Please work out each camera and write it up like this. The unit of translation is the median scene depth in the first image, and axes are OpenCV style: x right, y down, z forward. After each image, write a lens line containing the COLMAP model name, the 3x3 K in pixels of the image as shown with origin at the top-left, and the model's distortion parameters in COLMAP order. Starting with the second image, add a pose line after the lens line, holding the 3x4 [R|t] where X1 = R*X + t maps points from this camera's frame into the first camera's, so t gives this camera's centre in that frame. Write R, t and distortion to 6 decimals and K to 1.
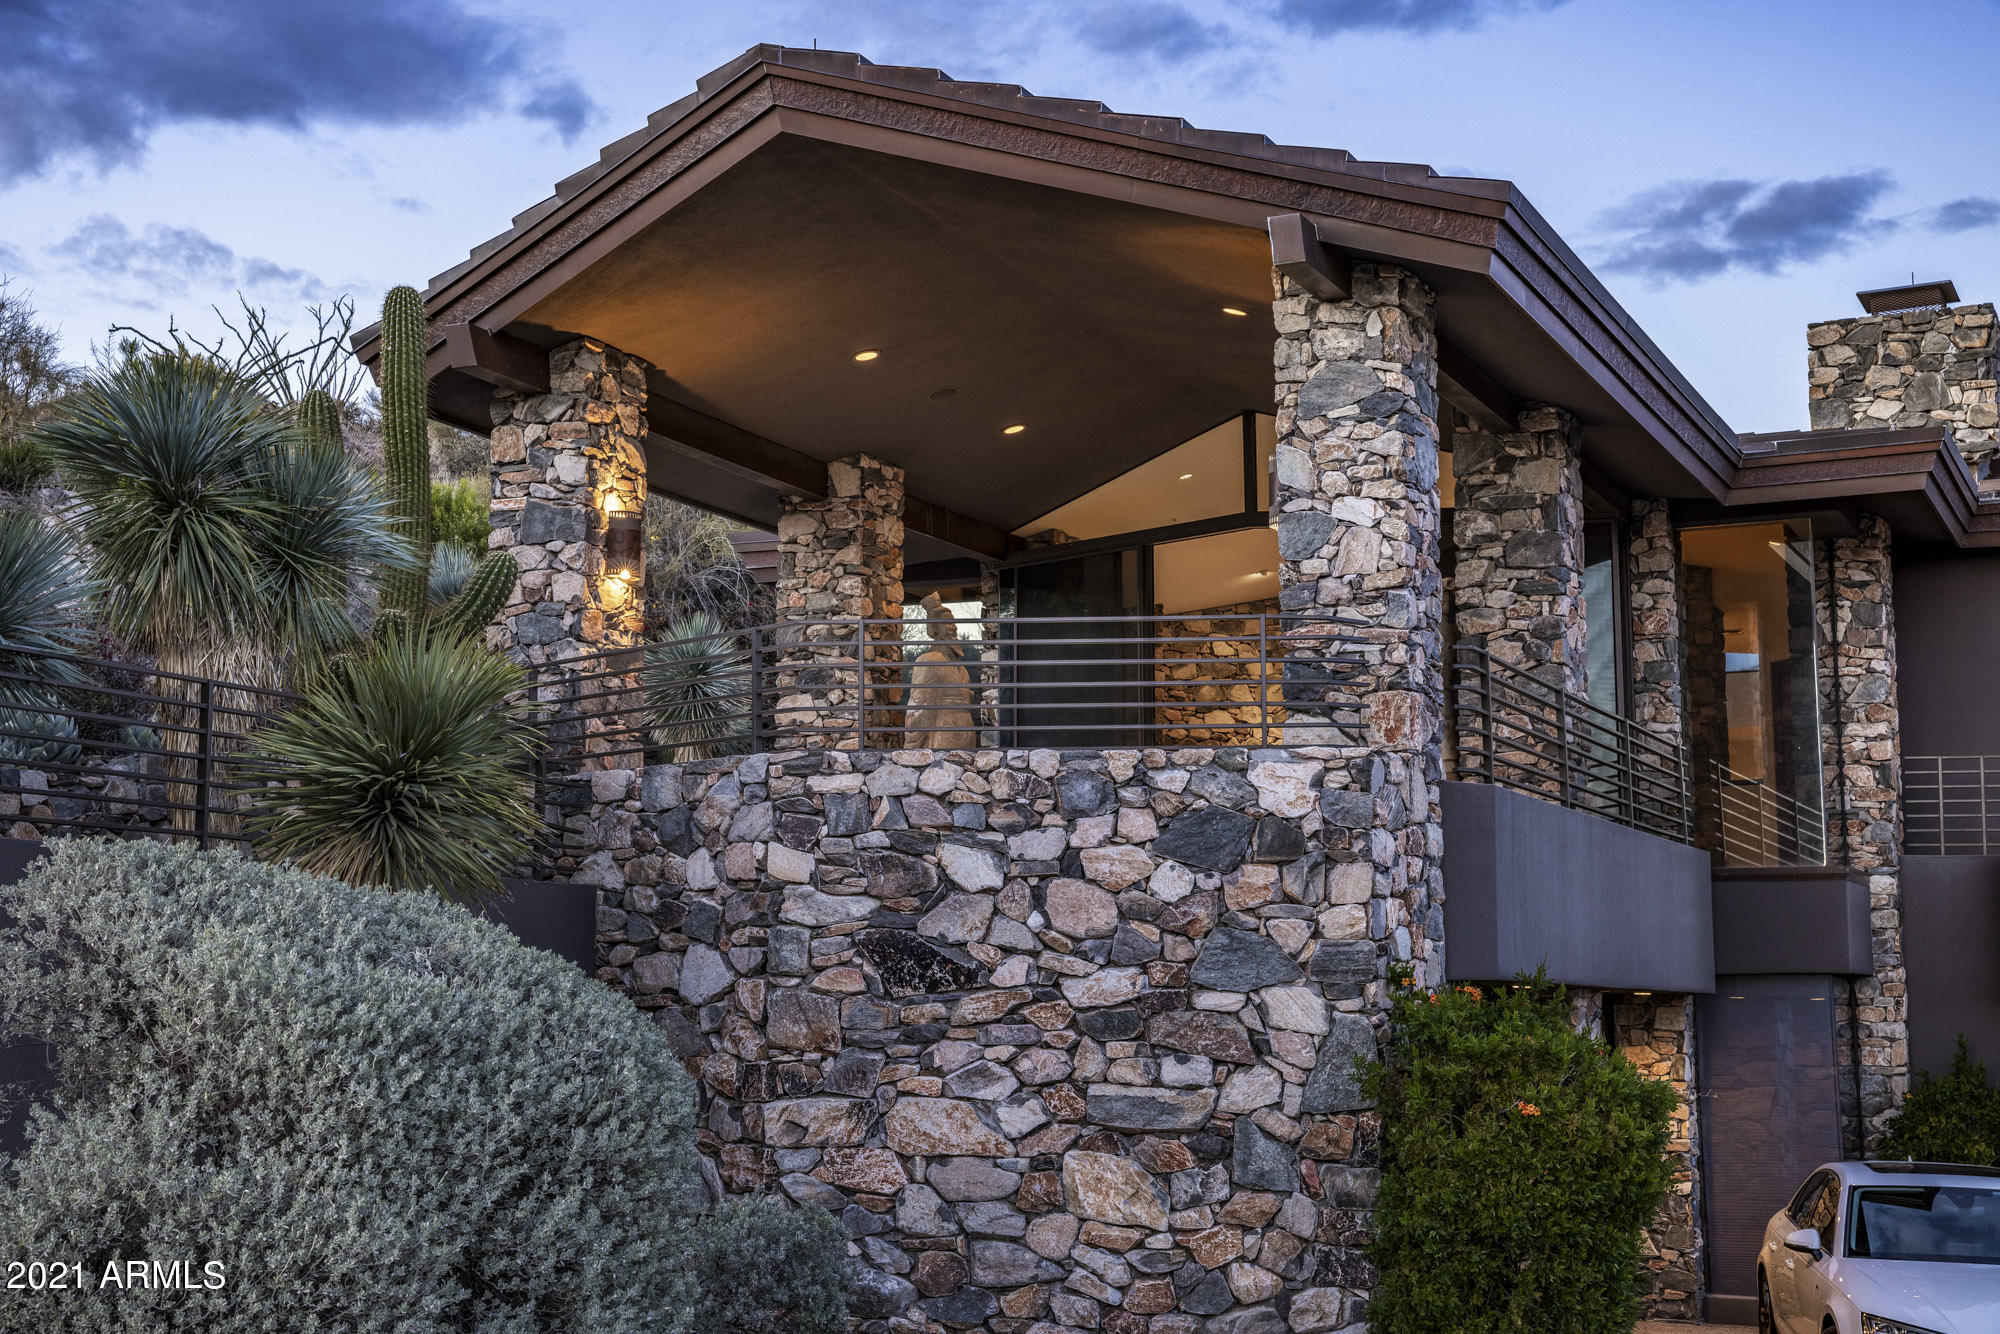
lens RADIAL K [[2740.7, 0, 1001.8], [0, 2740.7, 667.8], [0, 0, 1]] dist [0.038730, 0.000000]
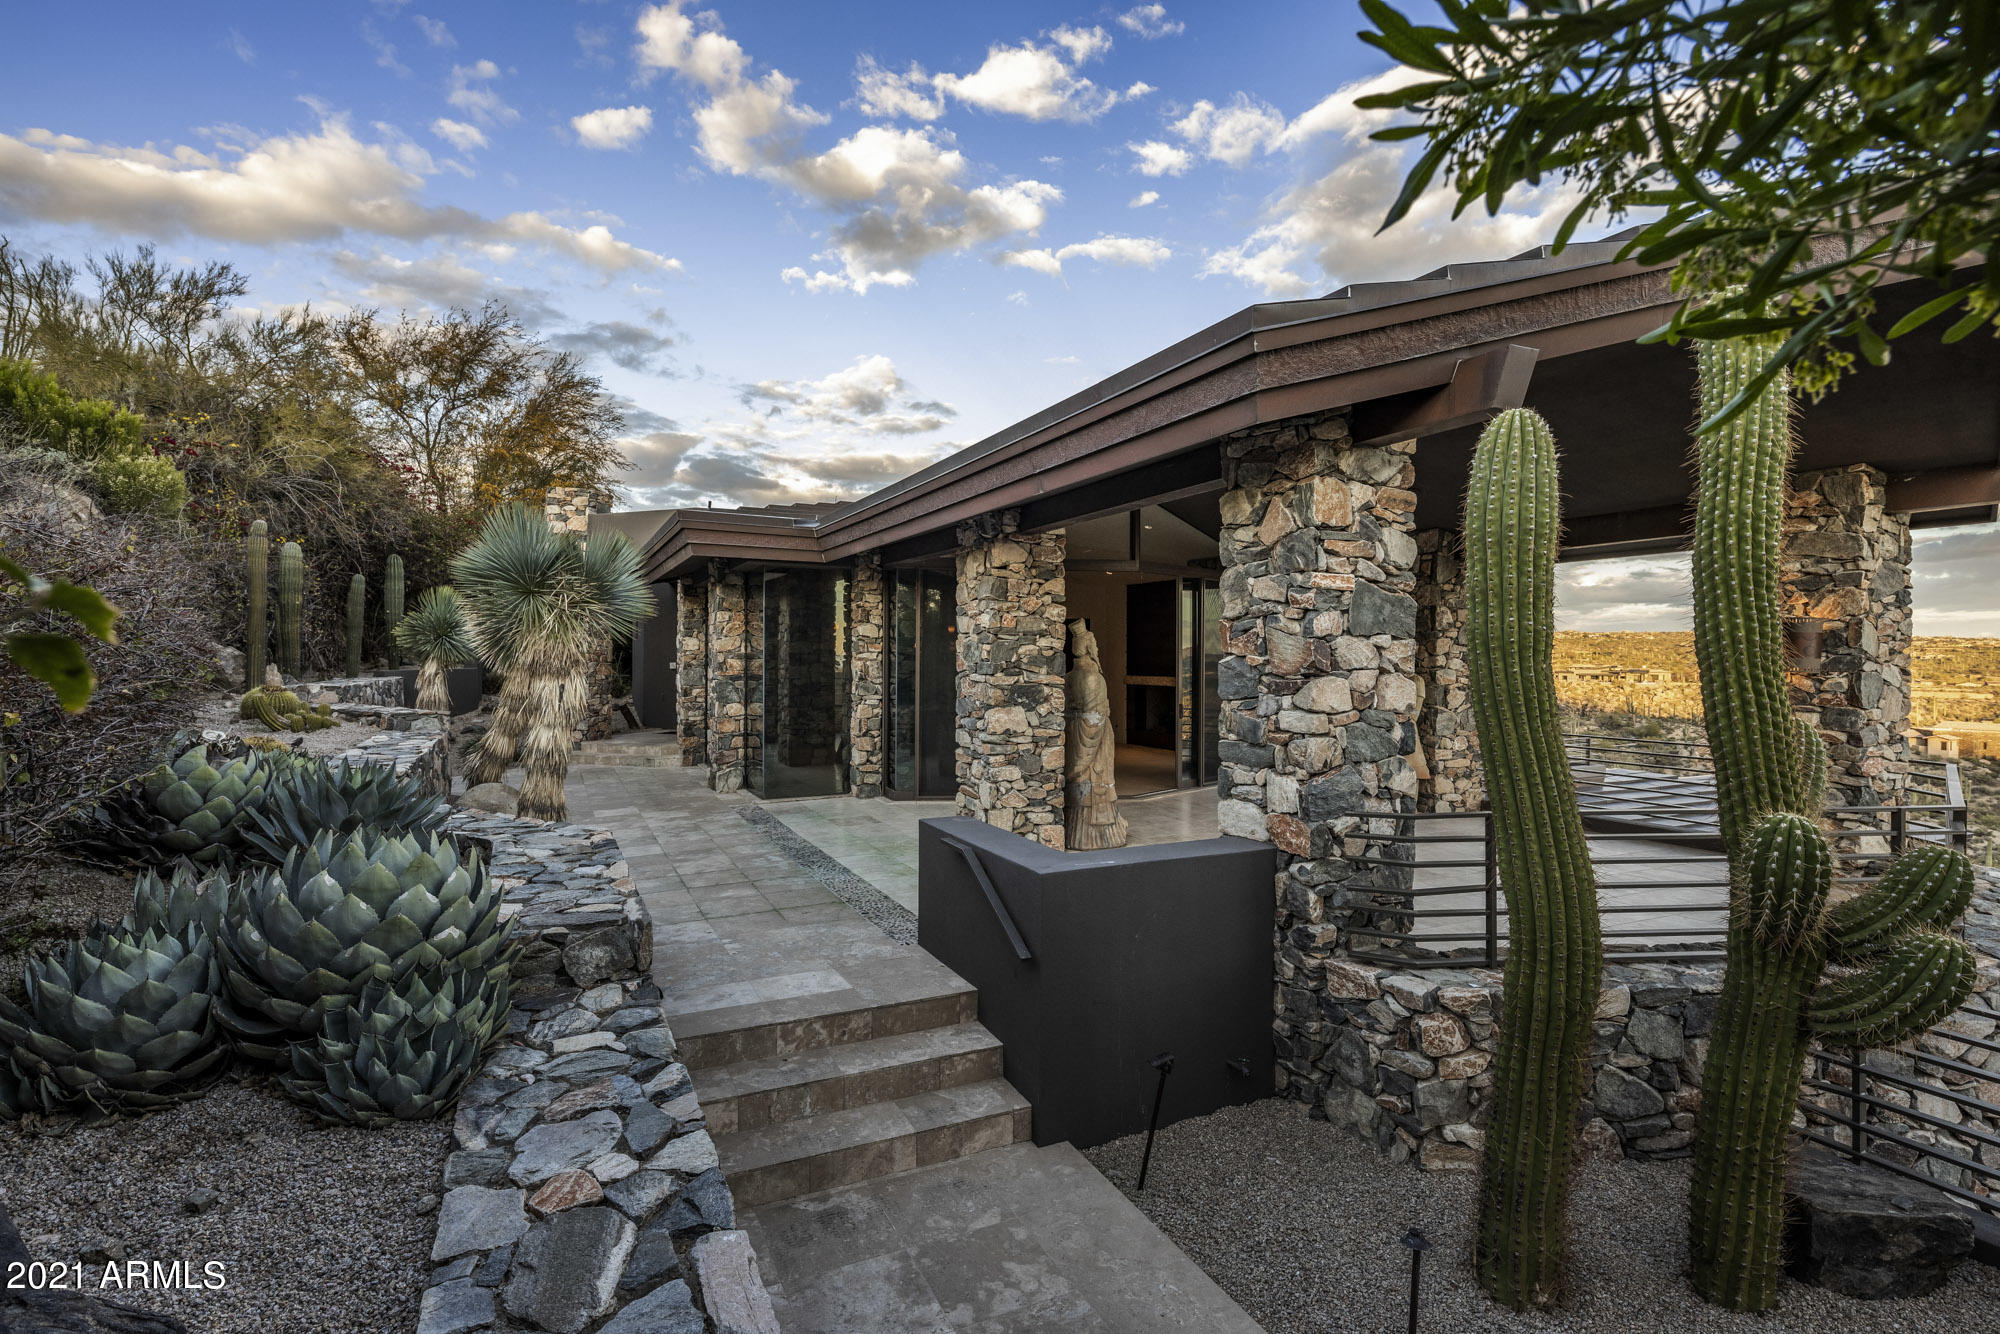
lens RADIAL K [[967.4, 0, 1001.0], [0, 967.4, 658.5], [0, 0, 1]] dist [0.006029, -0.004965]
pose [[0.643319, 0.003901, 0.765588, -0.426363], [-0.106871, 0.990654, 0.084755, -0.048093], [-0.758102, -0.136344, 0.637724, 0.841768]]
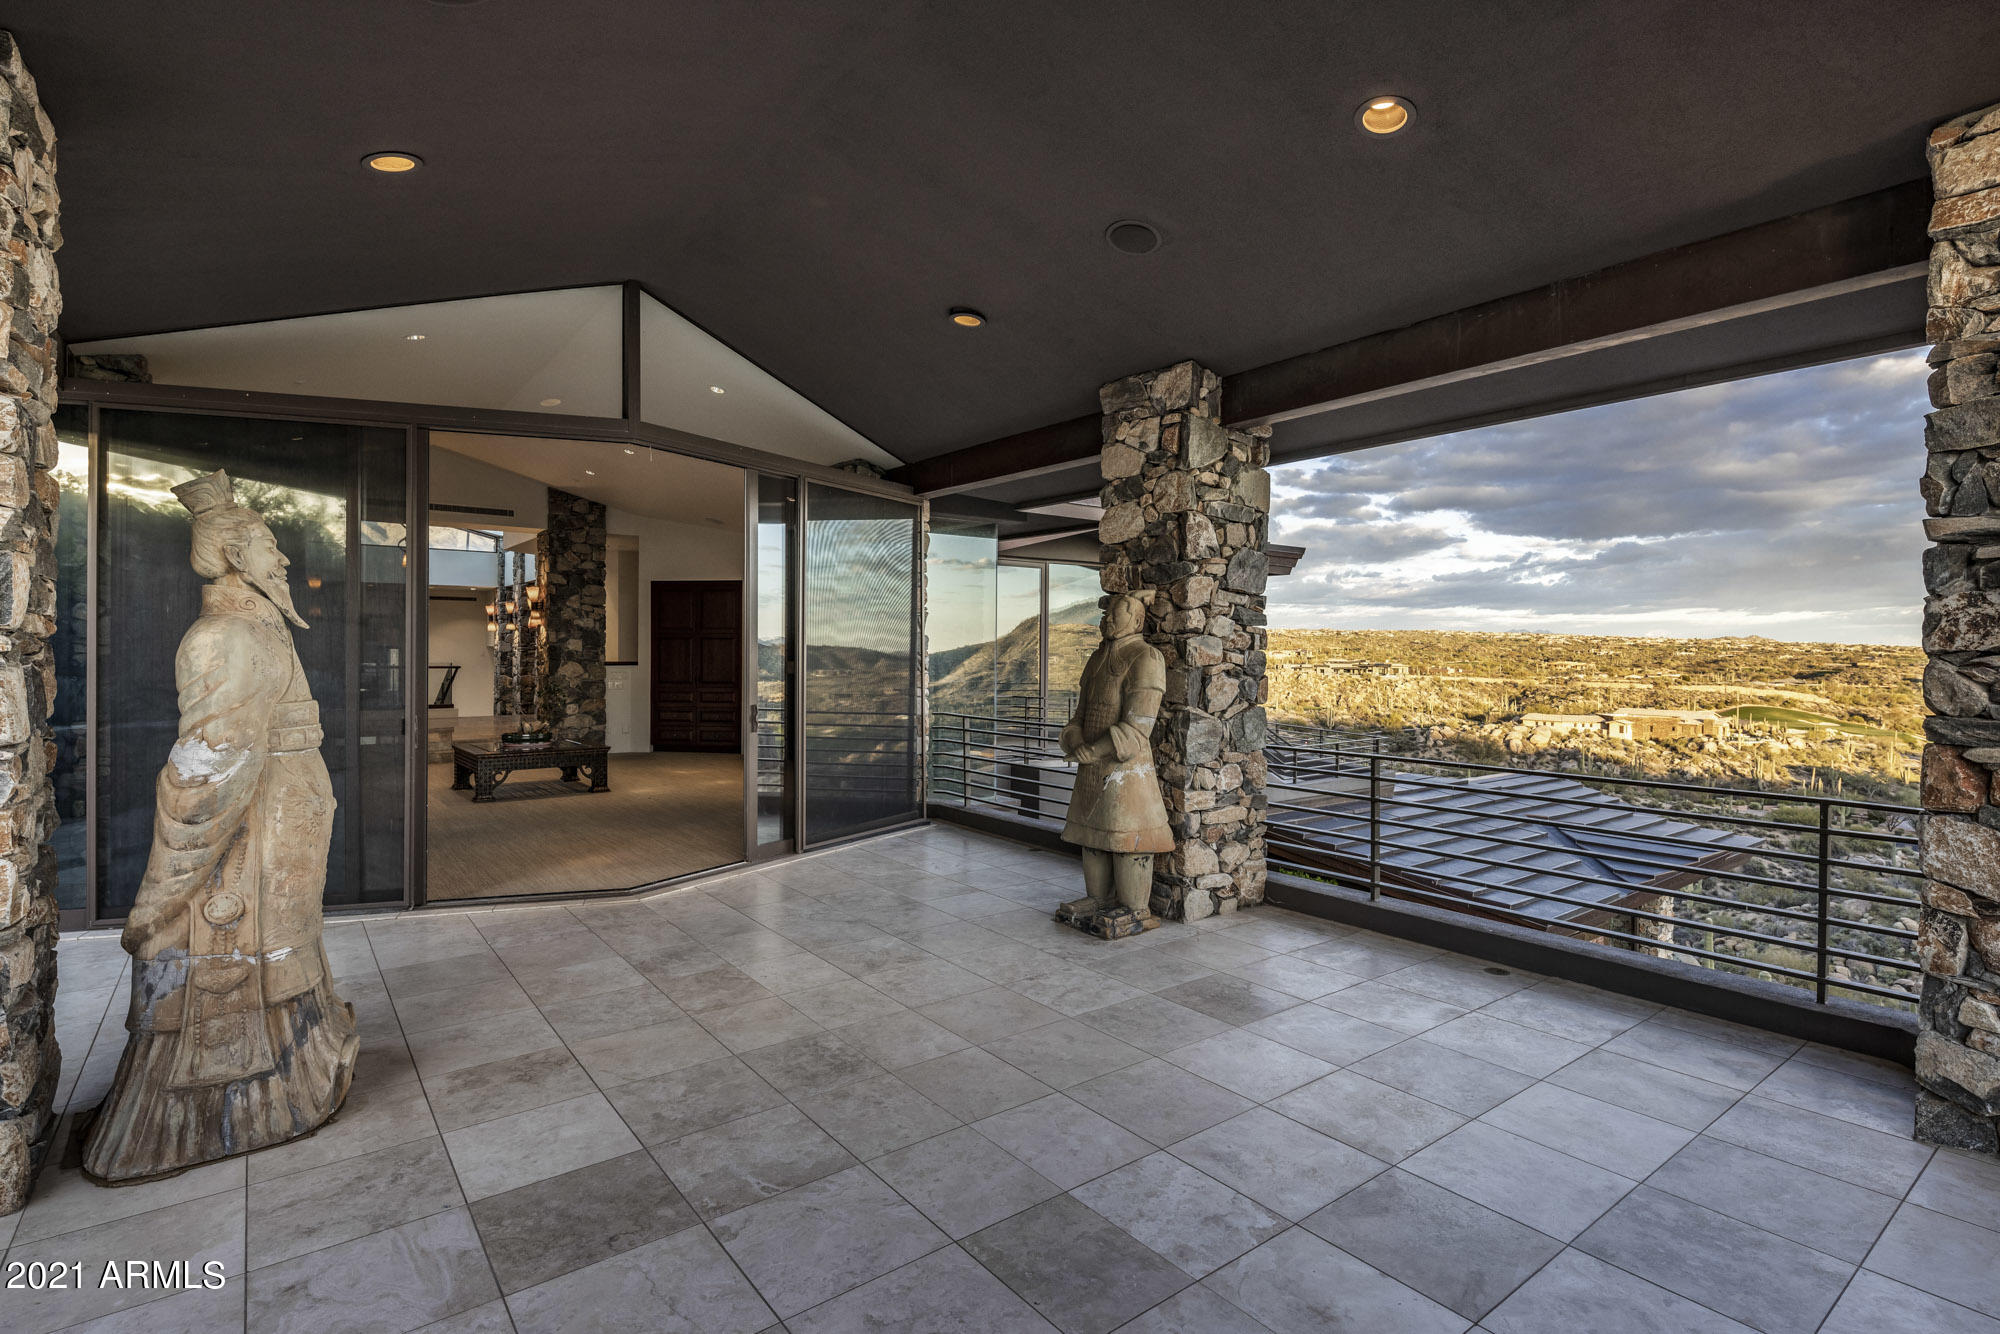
lens RADIAL K [[967.4, 0, 1006.3], [0, 967.4, 659.6], [0, 0, 1]] dist [0.006029, -0.004965]
pose [[0.467804, -0.000895, 0.883832, -0.113538], [-0.124713, 0.989927, 0.067011, -0.026767], [-0.874989, -0.141573, 0.462980, 0.920415]]
